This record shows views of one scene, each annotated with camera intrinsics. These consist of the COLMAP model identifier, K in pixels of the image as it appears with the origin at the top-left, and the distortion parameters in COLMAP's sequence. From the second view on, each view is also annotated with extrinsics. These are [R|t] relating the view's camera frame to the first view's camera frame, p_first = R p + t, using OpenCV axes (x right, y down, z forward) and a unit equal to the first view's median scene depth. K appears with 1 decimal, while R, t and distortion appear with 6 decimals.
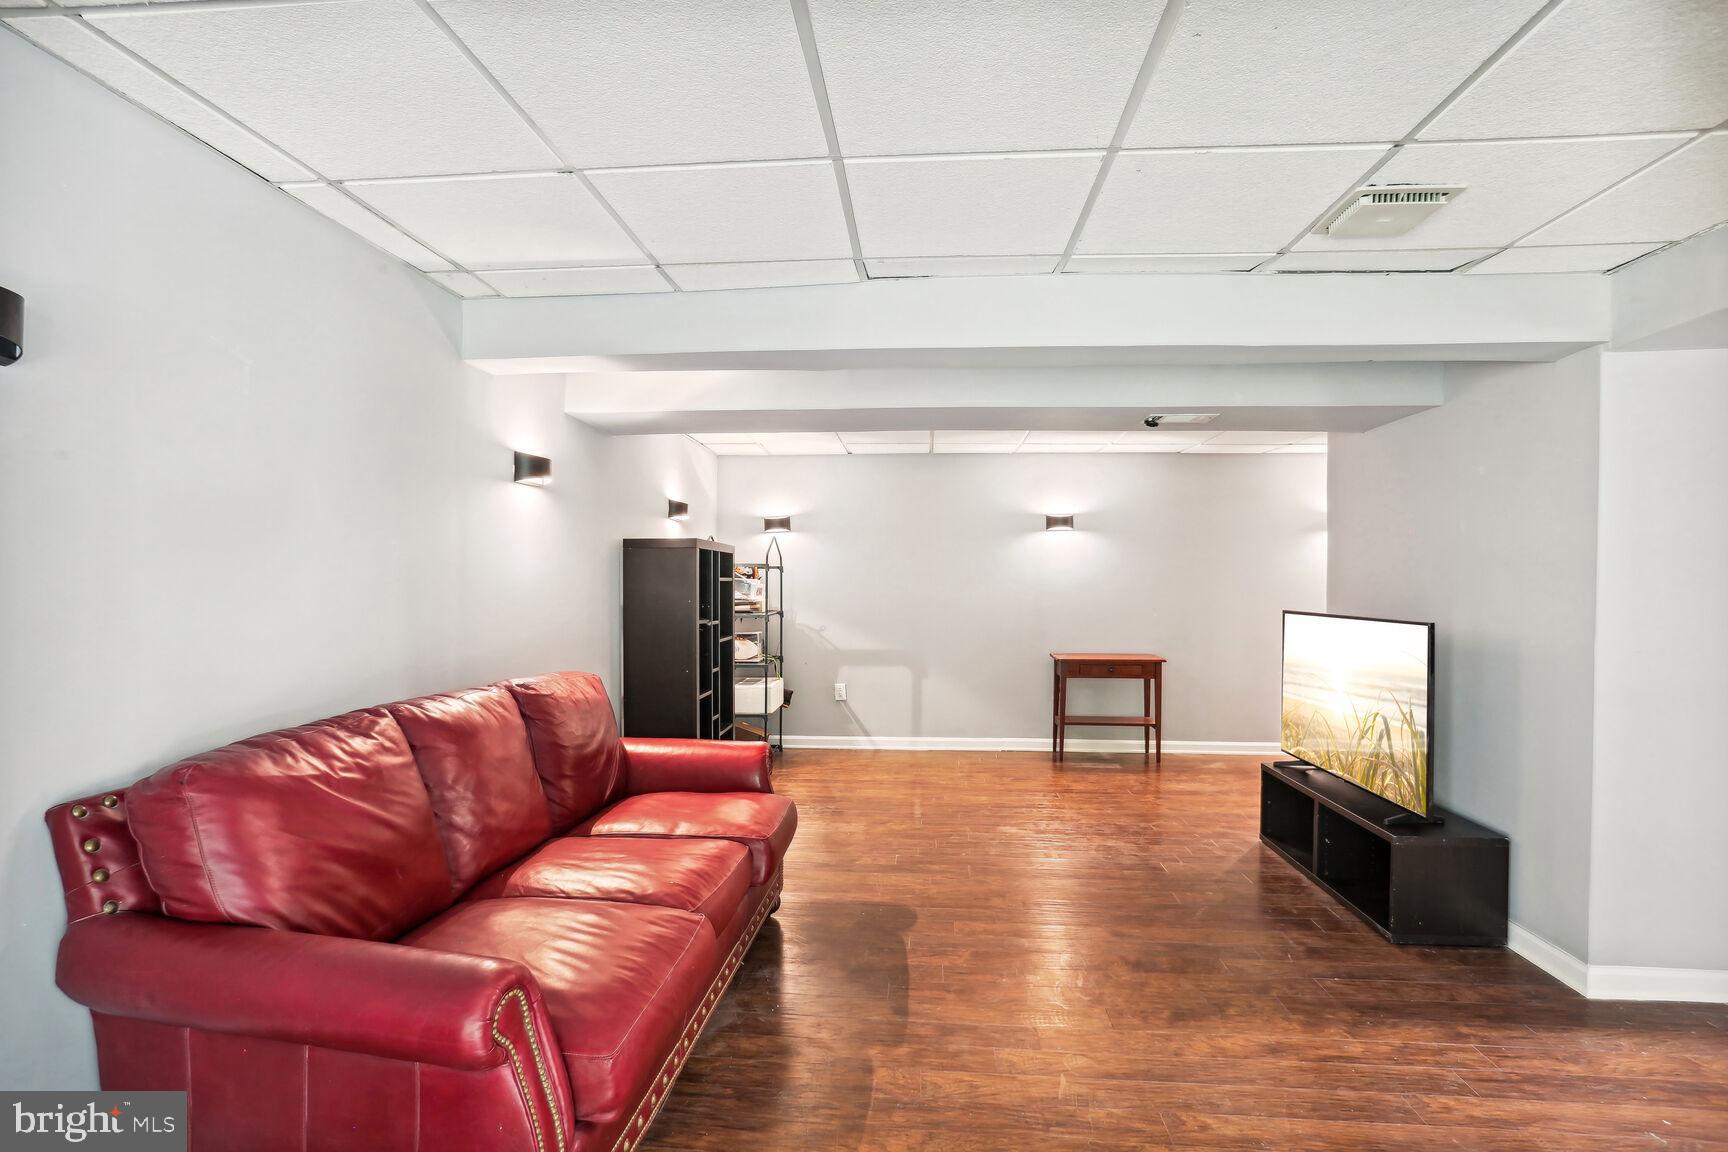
lens RADIAL K [[849.3, 0, 859.4], [0, 849.3, 581.2], [0, 0, 1]] dist [-0.064711, 0.033746]
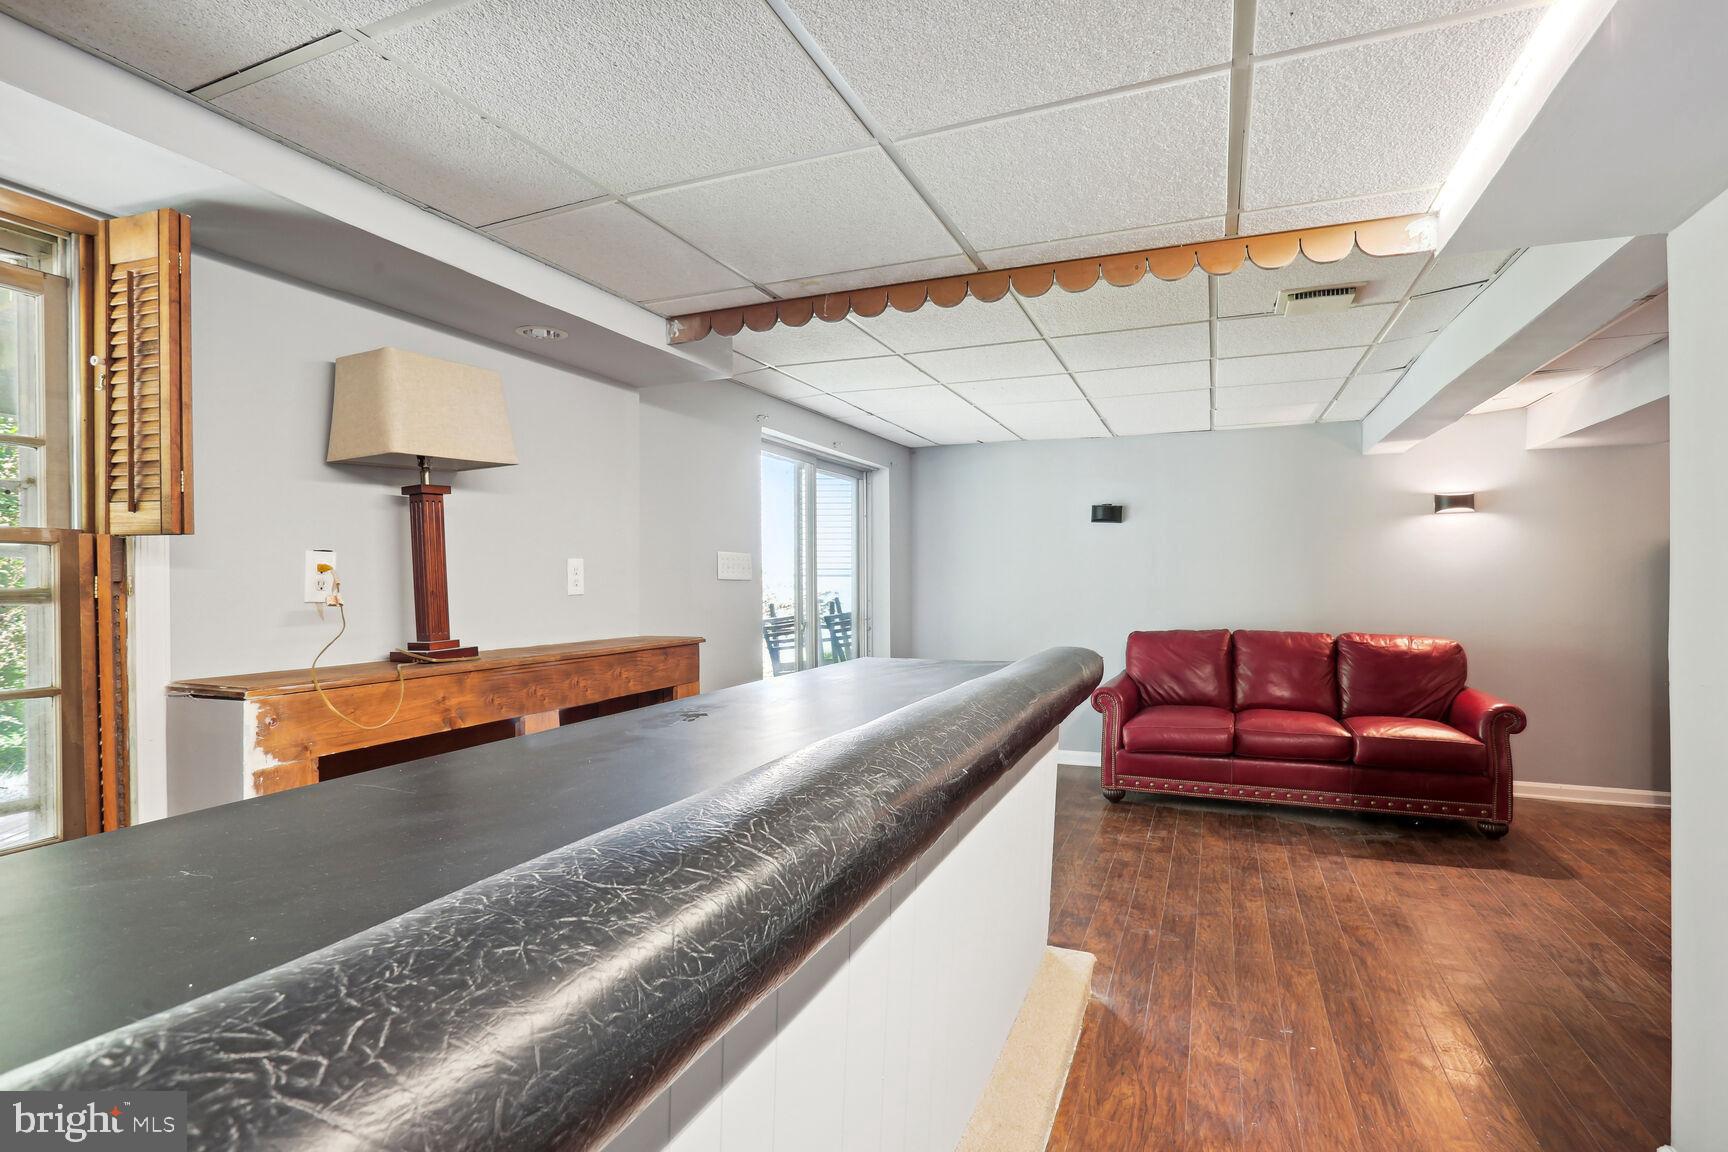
lens RADIAL K [[855.7, 0, 857.3], [0, 855.7, 573.7], [0, 0, 1]] dist [-0.065721, 0.034181]
pose [[-0.305406, -0.006972, -0.952197, 1.398182], [0.000581, 0.999972, -0.007508, 0.002988], [0.952222, -0.002846, -0.305393, 0.461157]]
